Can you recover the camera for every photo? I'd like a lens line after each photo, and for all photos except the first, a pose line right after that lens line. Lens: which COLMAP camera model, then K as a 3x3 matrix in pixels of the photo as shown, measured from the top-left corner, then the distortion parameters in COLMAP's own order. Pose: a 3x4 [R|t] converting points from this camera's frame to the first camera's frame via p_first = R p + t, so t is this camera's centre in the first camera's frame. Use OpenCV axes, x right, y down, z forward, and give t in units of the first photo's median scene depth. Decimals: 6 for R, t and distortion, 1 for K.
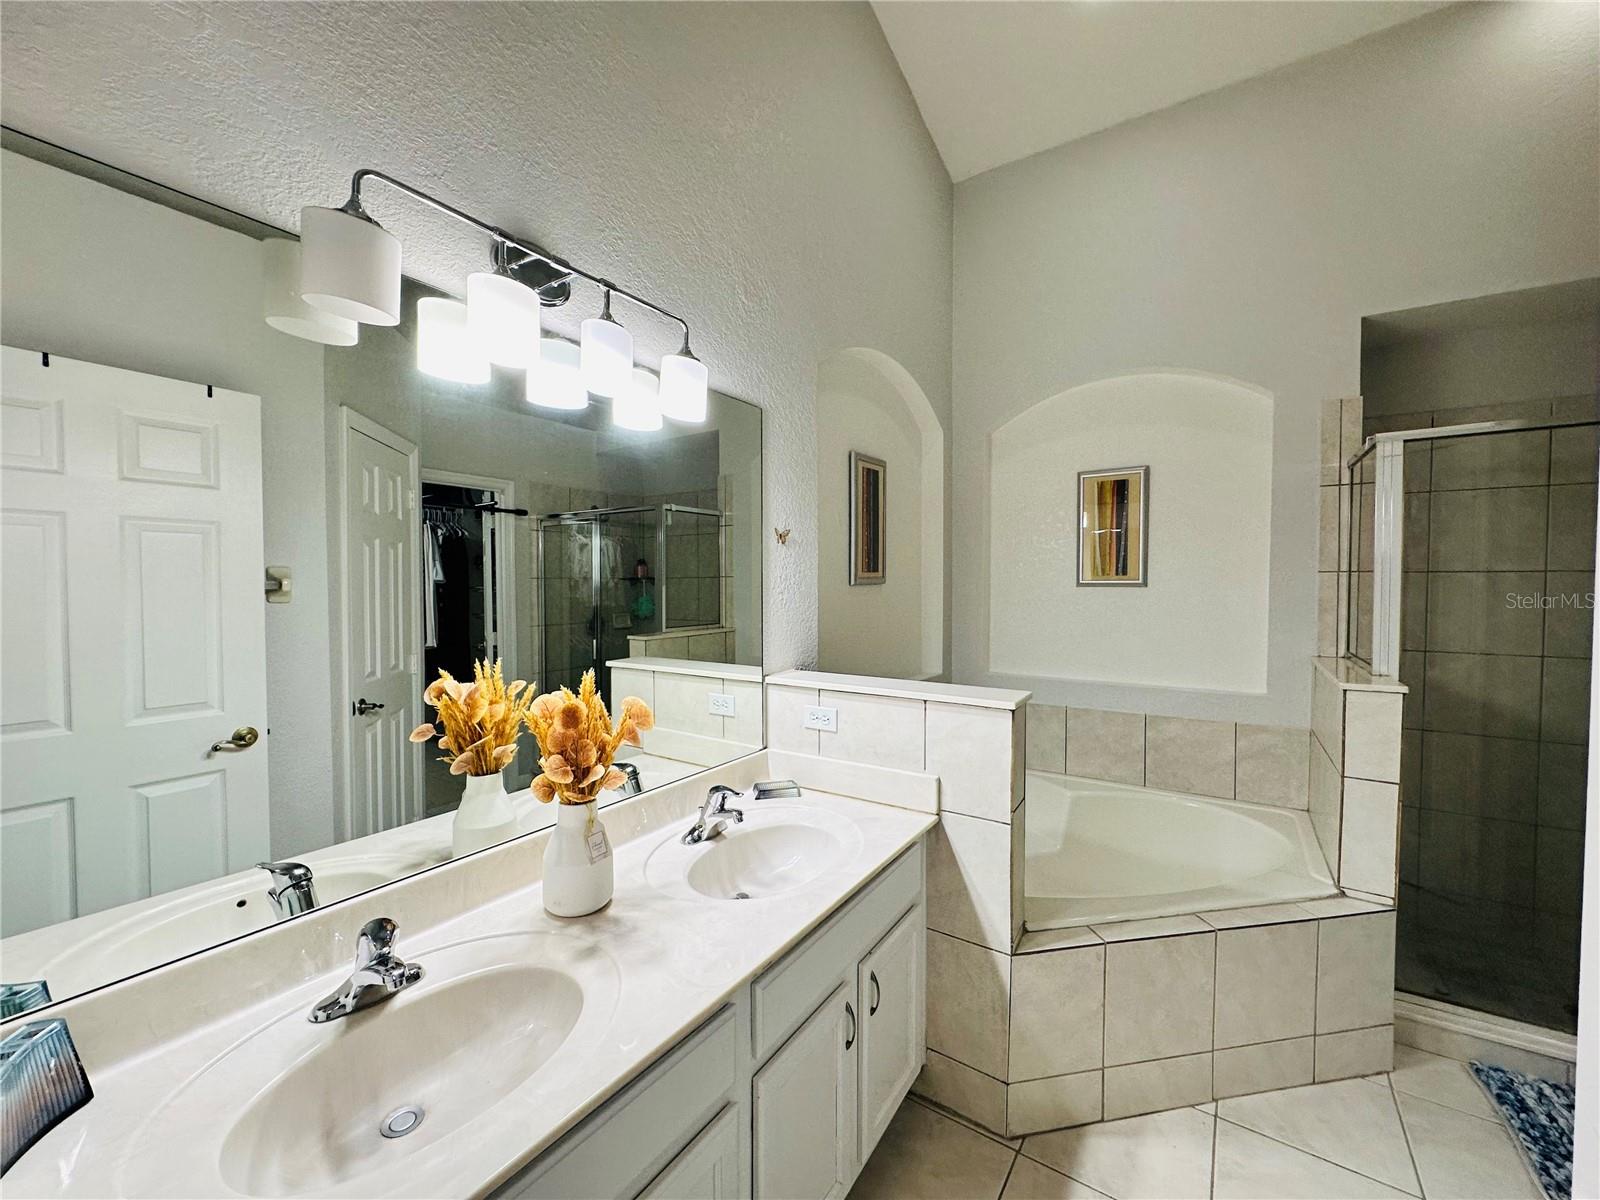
lens RADIAL K [[644.4, 0, 798.4], [0, 644.4, 598.6], [0, 0, 1]] dist [-0.000885, -0.000062]
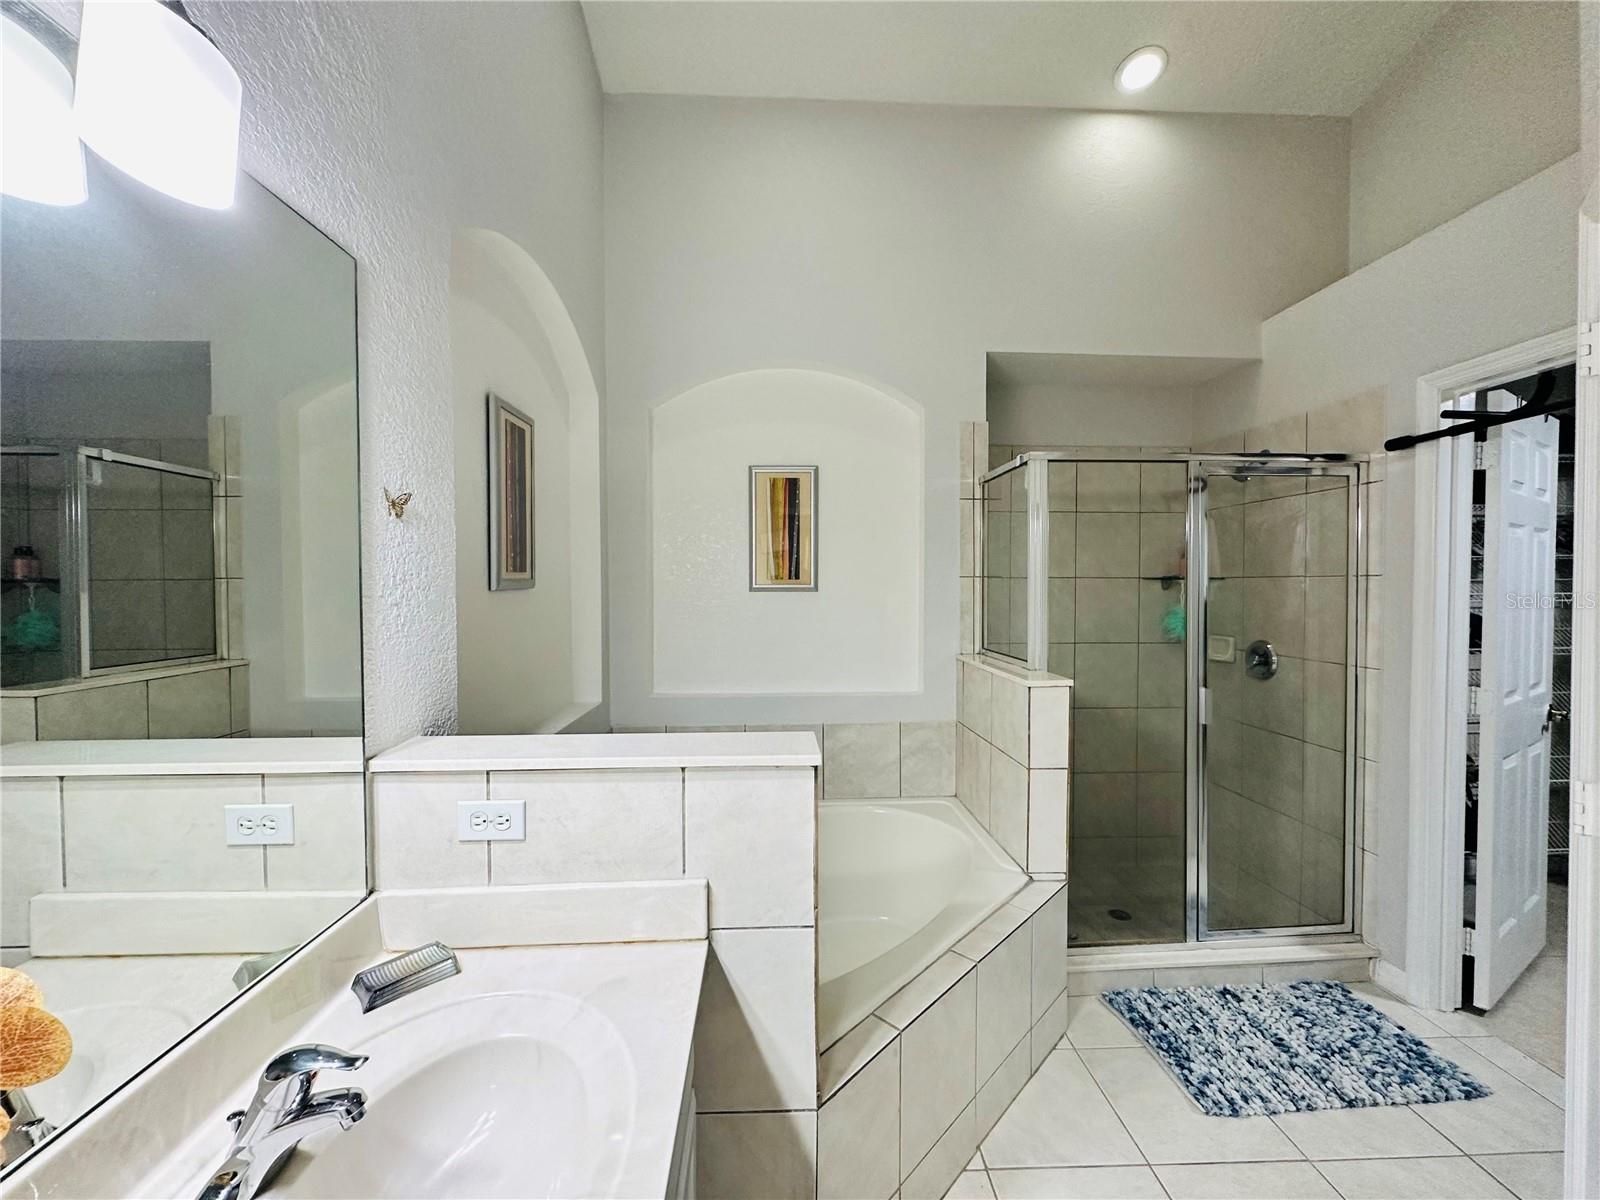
lens RADIAL K [[641.3, 0, 799.0], [0, 641.3, 600.6], [0, 0, 1]] dist [-0.002903, 0.000044]
pose [[0.802117, -0.013131, 0.597022, -0.069974], [0.016268, 0.999868, 0.000135, -0.006110], [-0.596945, 0.009604, 0.802225, 0.304799]]
